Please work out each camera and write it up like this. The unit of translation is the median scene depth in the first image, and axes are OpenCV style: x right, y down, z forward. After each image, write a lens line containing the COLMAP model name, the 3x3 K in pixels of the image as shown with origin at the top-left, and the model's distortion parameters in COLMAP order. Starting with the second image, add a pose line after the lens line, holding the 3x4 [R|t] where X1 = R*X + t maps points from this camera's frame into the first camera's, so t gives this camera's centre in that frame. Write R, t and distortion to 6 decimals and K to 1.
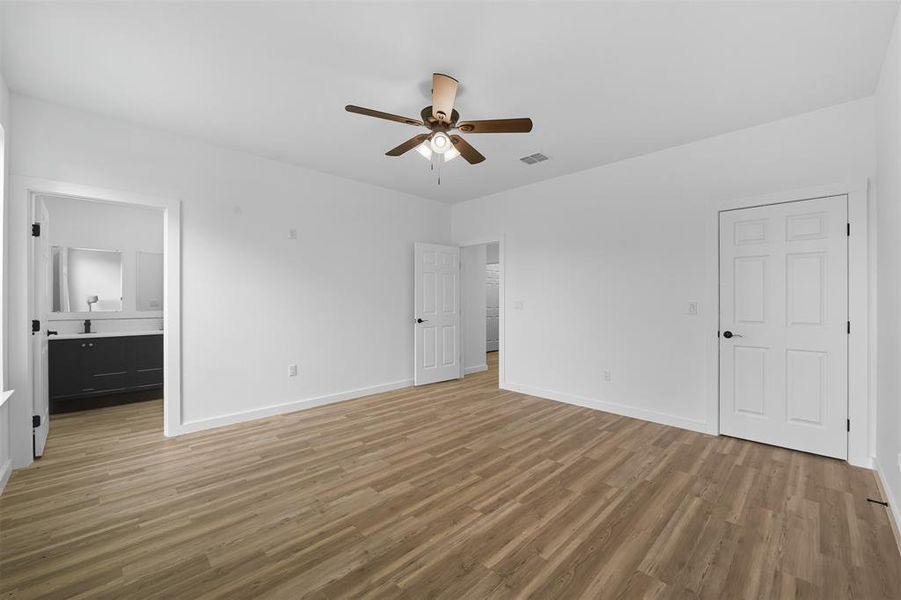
lens RADIAL K [[364.4, 0, 450.5], [0, 364.4, 300.0], [0, 0, 1]] dist [0.000374, 0.000177]
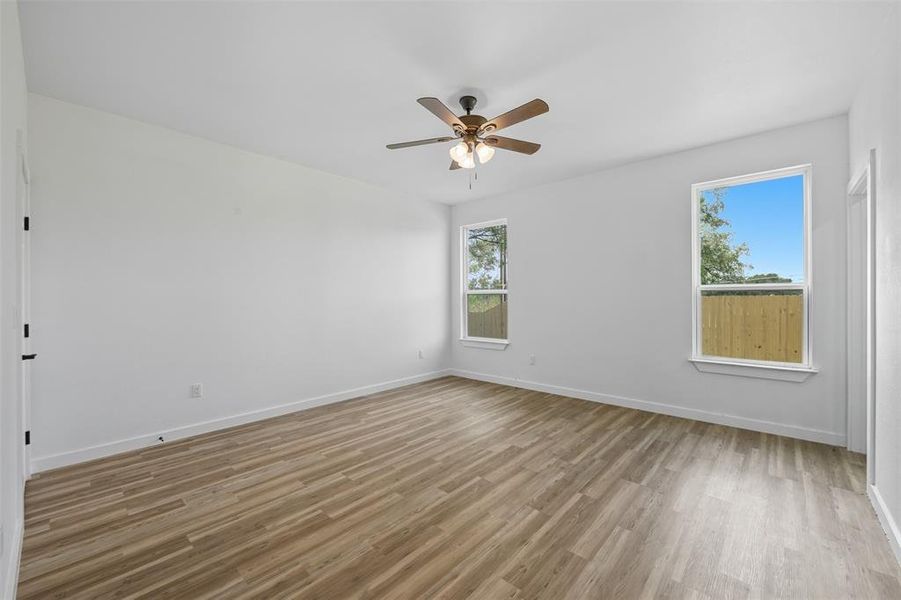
lens RADIAL K [[364.4, 0, 450.5], [0, 364.4, 300.0], [0, 0, 1]] dist [0.000374, 0.000177]
pose [[-0.998478, 0.004923, -0.054926, 0.082134], [0.004482, 0.999957, 0.008152, -0.005613], [0.054964, 0.007893, -0.998457, 1.992506]]
